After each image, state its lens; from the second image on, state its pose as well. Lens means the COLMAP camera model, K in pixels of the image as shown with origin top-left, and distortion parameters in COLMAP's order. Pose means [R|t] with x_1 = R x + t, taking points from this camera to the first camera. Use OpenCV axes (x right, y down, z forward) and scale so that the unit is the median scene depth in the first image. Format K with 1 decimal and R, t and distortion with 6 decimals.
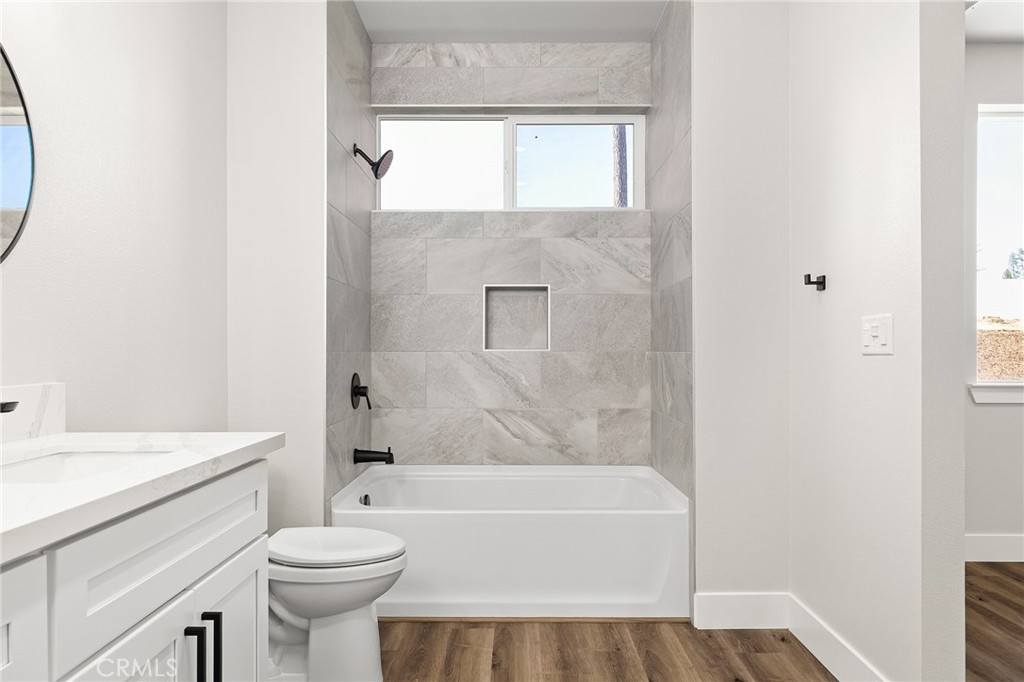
lens RADIAL K [[675.3, 0, 520.2], [0, 675.3, 351.2], [0, 0, 1]] dist [-0.010682, 0.007434]
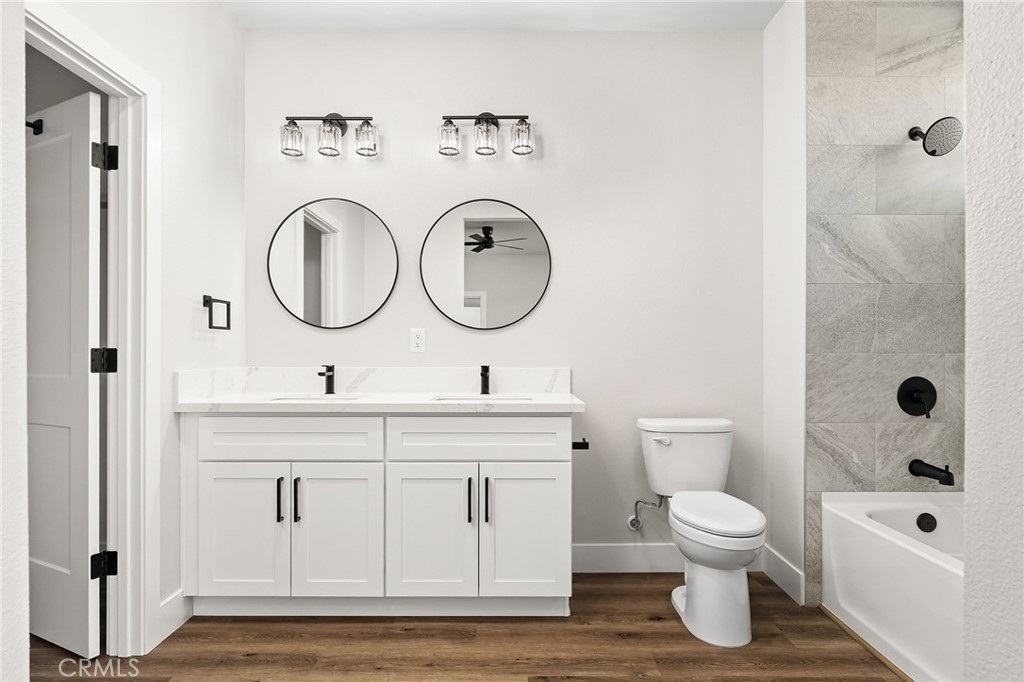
lens RADIAL K [[549.0, 0, 504.9], [0, 549.0, 354.0], [0, 0, 1]] dist [-0.008060, 0.000763]
pose [[-0.021972, 0.004481, -0.999749, 0.457755], [0.002834, 0.999986, 0.004420, -0.003166], [0.999755, -0.002736, -0.021984, 0.407717]]
